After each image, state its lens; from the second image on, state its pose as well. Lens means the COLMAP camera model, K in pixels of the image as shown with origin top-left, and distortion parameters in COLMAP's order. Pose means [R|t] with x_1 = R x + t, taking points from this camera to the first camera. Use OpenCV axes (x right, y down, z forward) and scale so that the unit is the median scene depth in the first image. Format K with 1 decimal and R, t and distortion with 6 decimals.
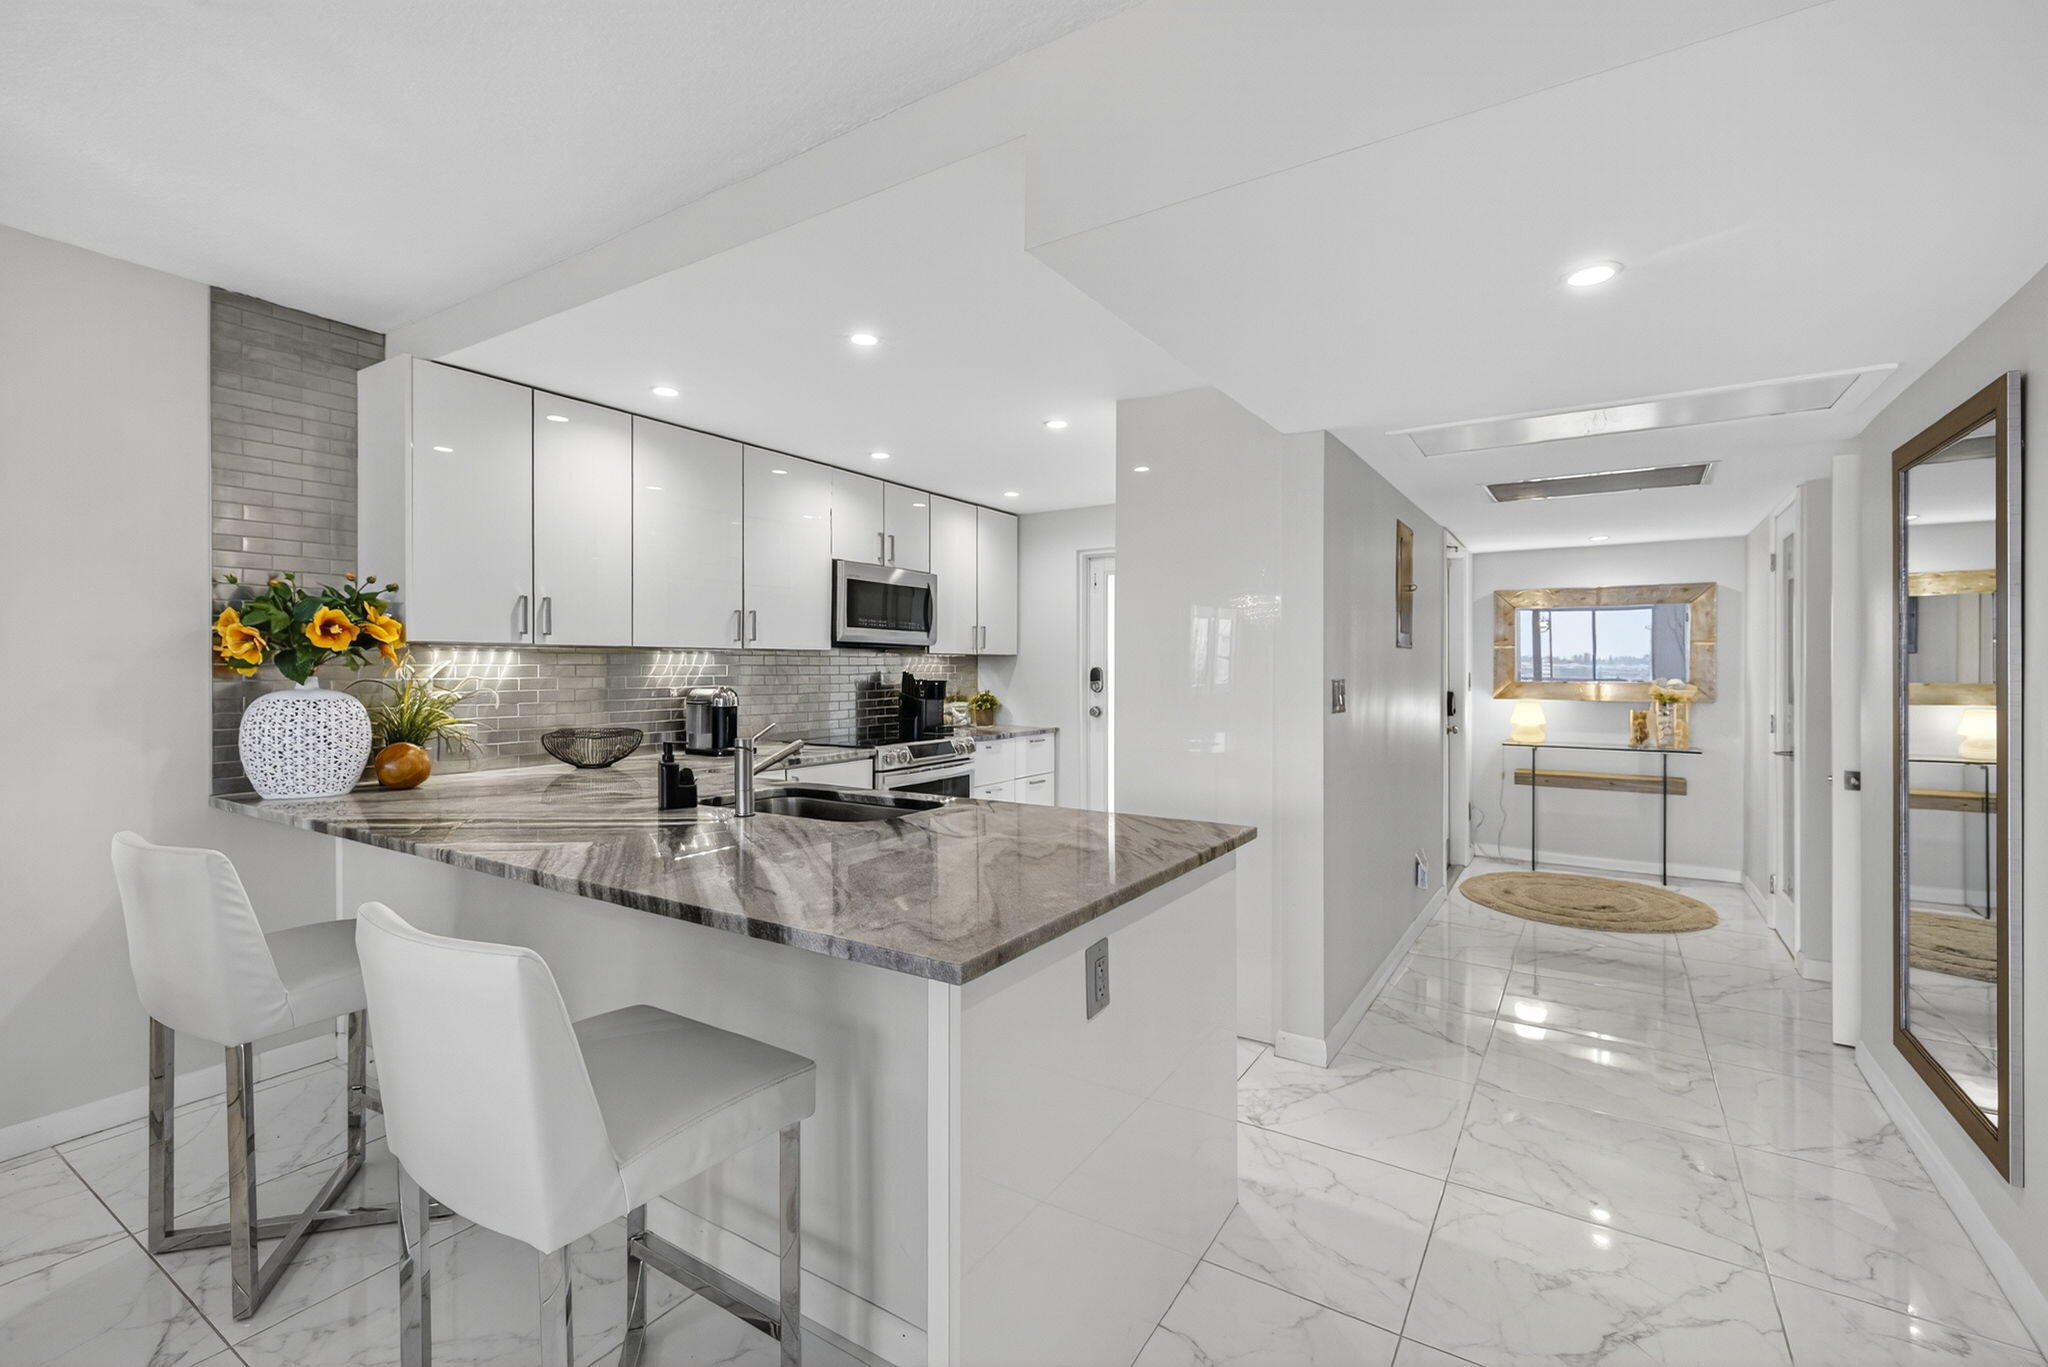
lens RADIAL K [[888.2, 0, 1014.8], [0, 888.2, 656.7], [0, 0, 1]] dist [0.006276, 0.000079]
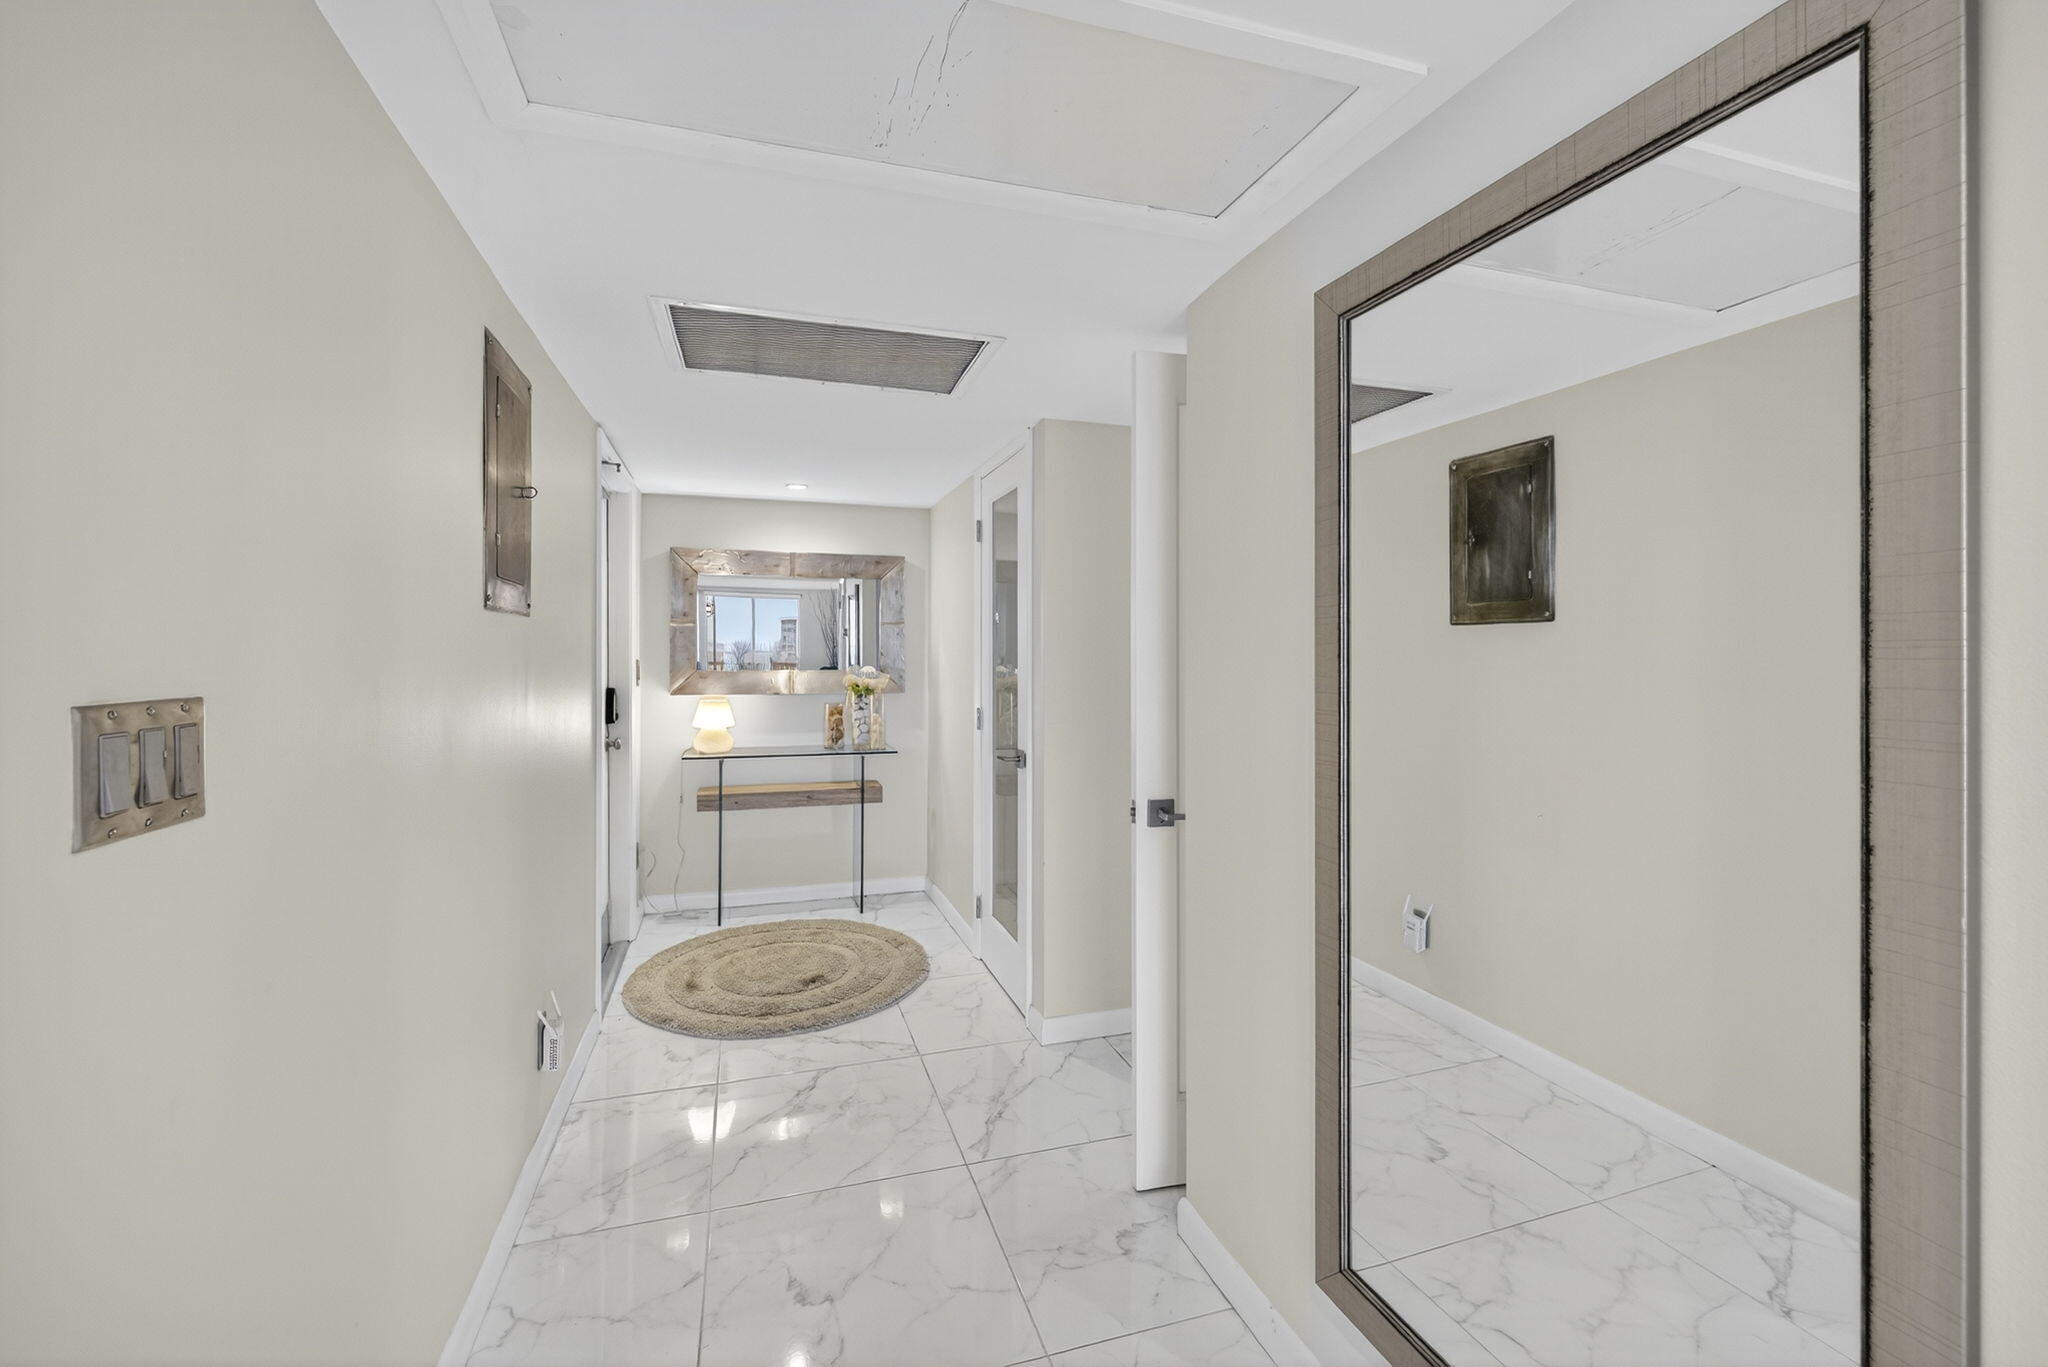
lens RADIAL K [[888.2, 0, 1014.8], [0, 888.2, 656.7], [0, 0, 1]] dist [0.006276, 0.000079]
pose [[0.641396, -0.007948, 0.767169, 0.174831], [-0.007897, 0.999825, 0.016961, 0.000456], [-0.767169, -0.016937, 0.641221, 0.343359]]
